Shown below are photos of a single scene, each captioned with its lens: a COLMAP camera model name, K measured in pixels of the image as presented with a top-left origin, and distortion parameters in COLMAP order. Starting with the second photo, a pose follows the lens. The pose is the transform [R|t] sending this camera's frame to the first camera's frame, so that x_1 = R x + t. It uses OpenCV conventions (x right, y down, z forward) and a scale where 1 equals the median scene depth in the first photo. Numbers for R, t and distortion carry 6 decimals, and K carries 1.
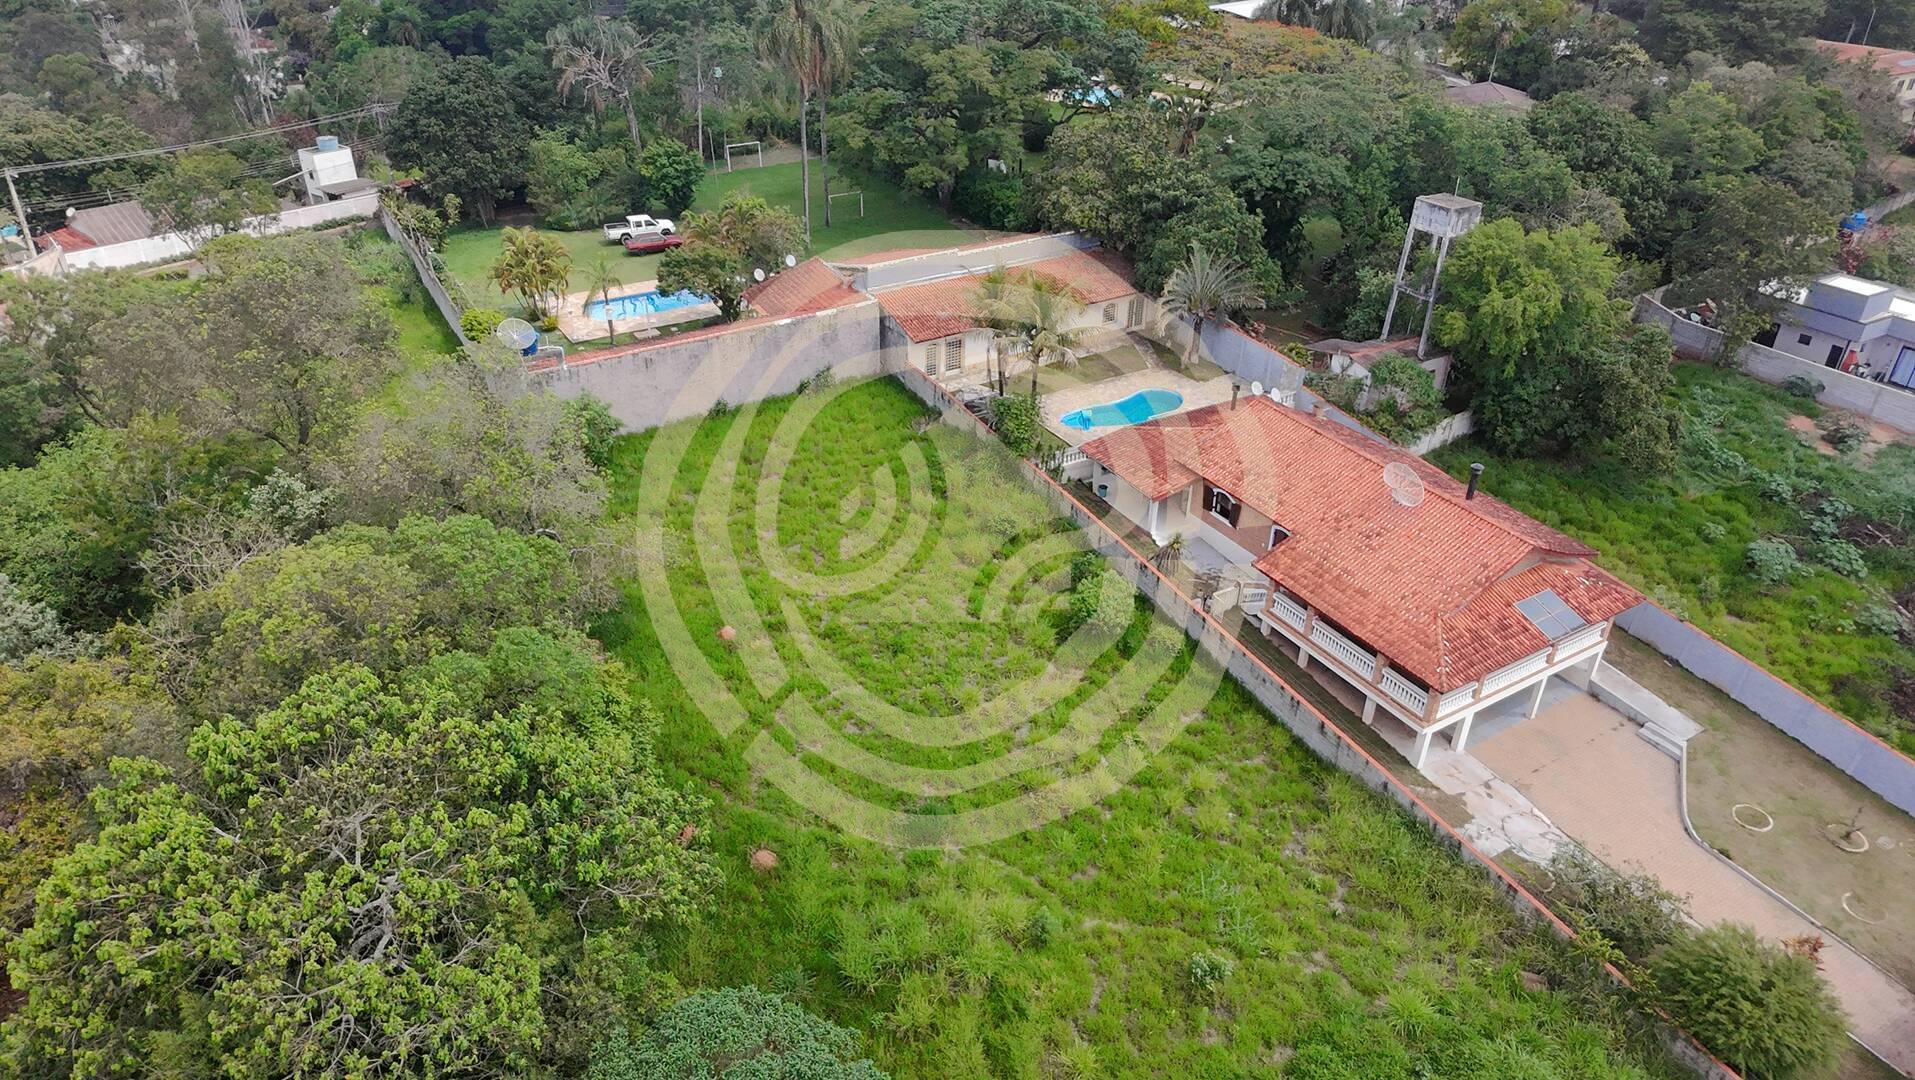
lens RADIAL K [[1231.1, 0, 957.3], [0, 1231.1, 542.9], [0, 0, 1]] dist [0.008358, -0.005260]
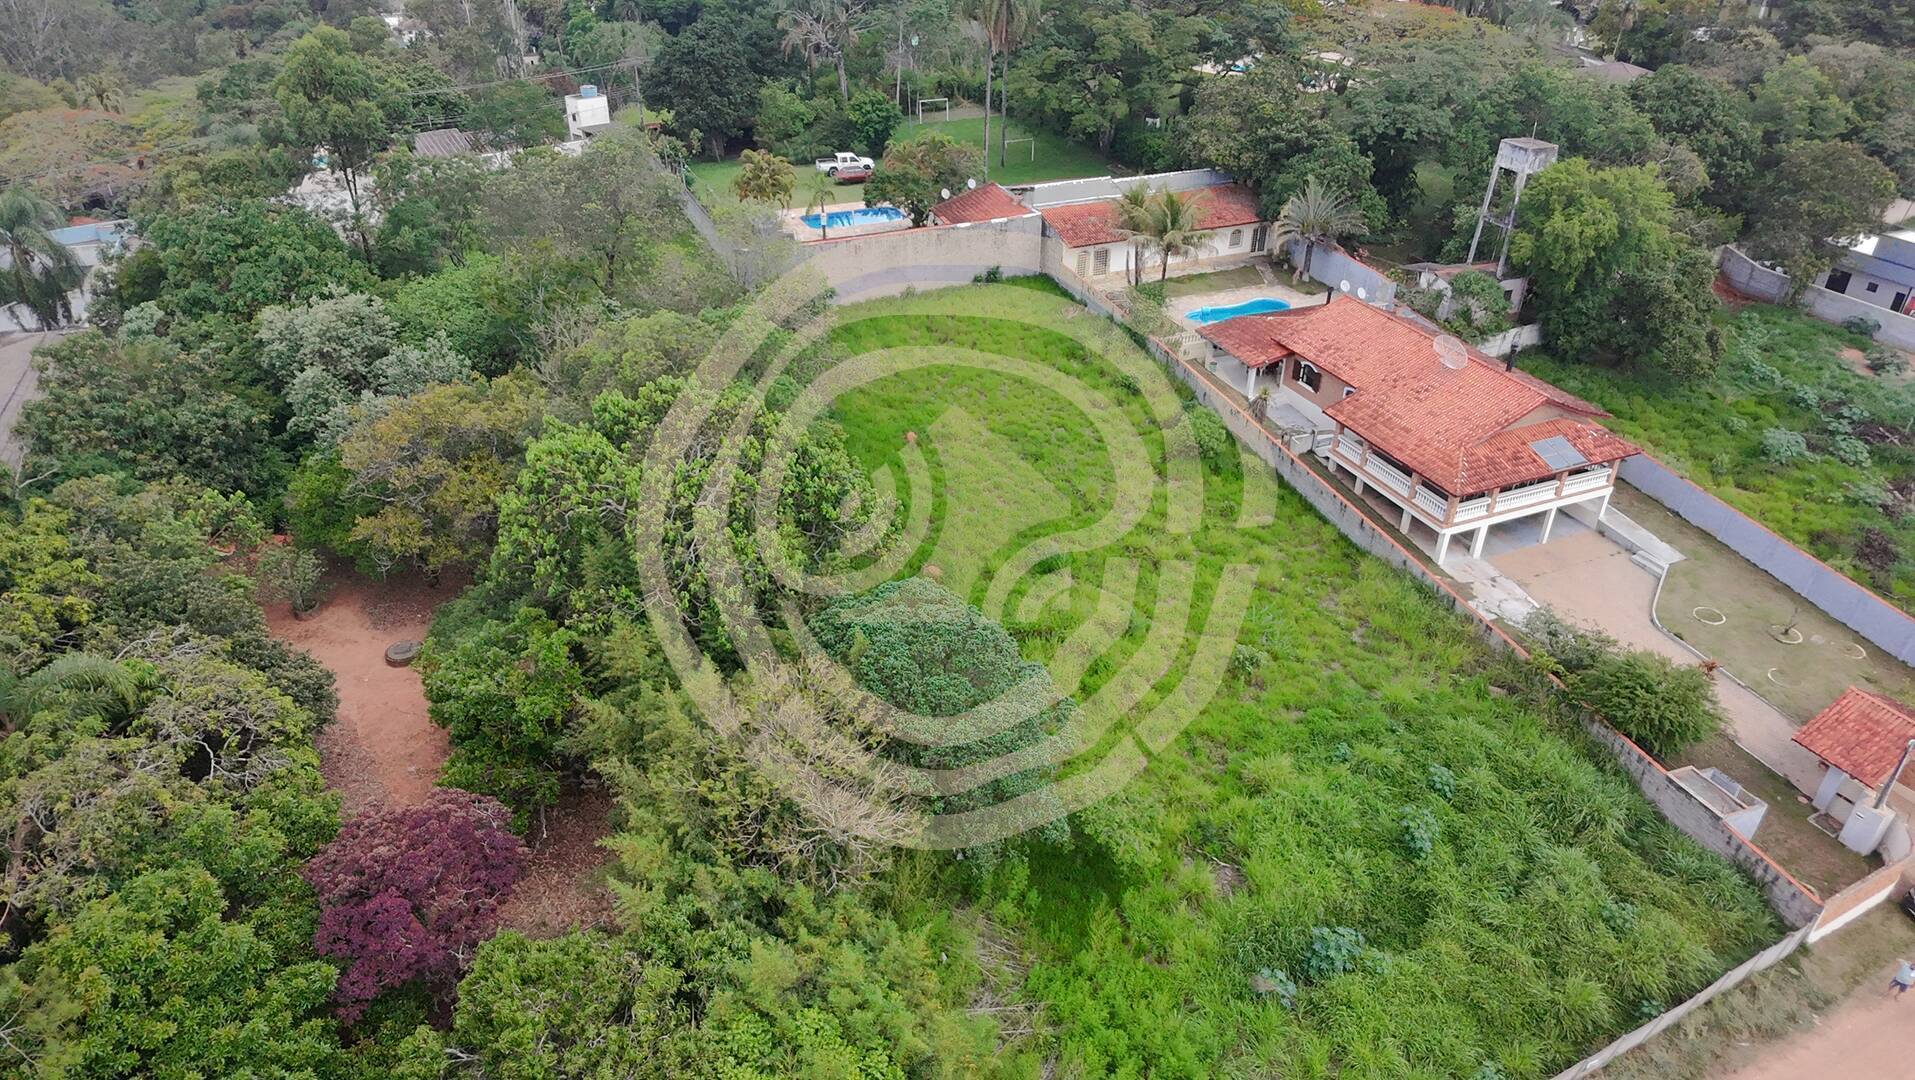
lens RADIAL K [[1231.1, 0, 958.1], [0, 1231.1, 533.5], [0, 0, 1]] dist [0.008358, -0.005260]
pose [[0.990810, 0.067332, -0.117309, 0.017826], [-0.067713, 0.997705, 0.000742, 0.119615], [0.117090, 0.007208, 0.993095, -0.213520]]
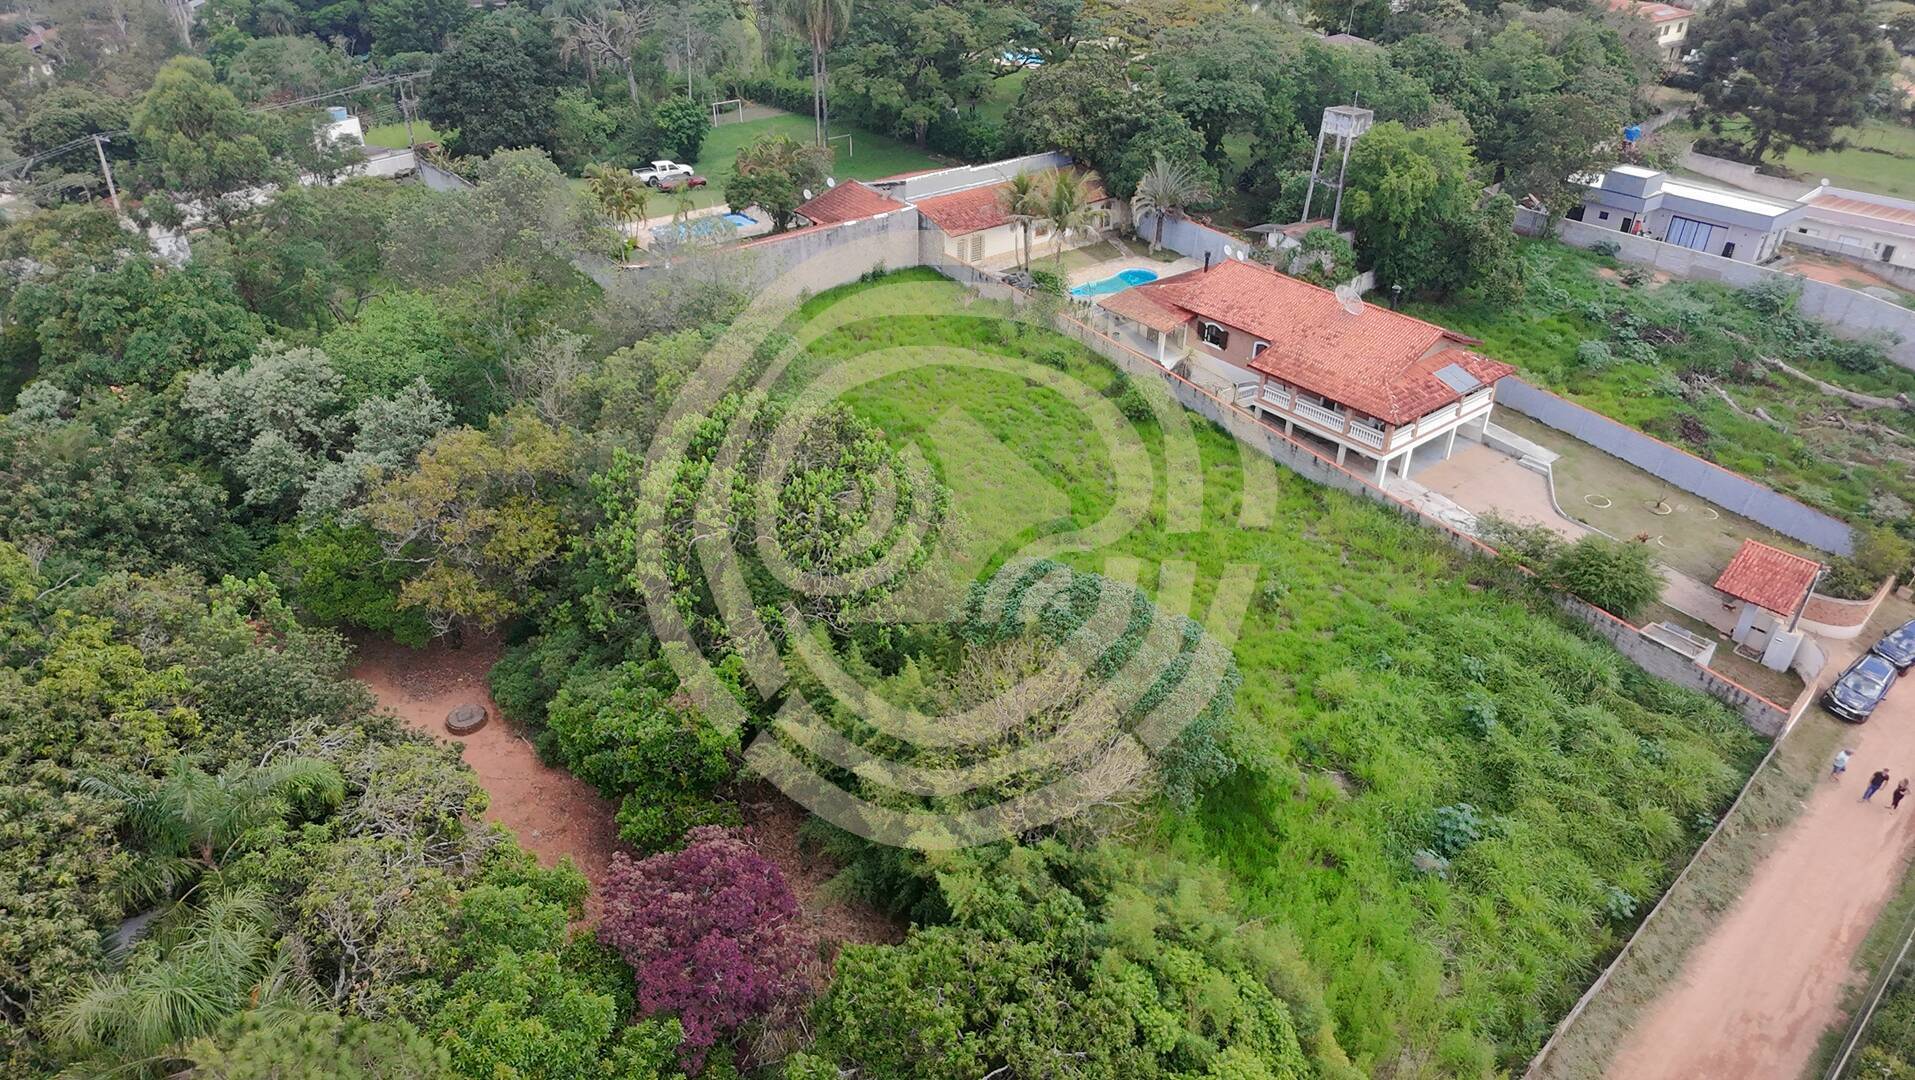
lens RADIAL K [[1231.1, 0, 961.9], [0, 1231.1, 536.3], [0, 0, 1]] dist [0.008358, -0.005260]
pose [[0.990320, -0.071460, 0.118999, -0.183544], [0.070907, 0.997443, 0.008878, 0.124531], [-0.119329, -0.000354, 0.992855, -0.239085]]
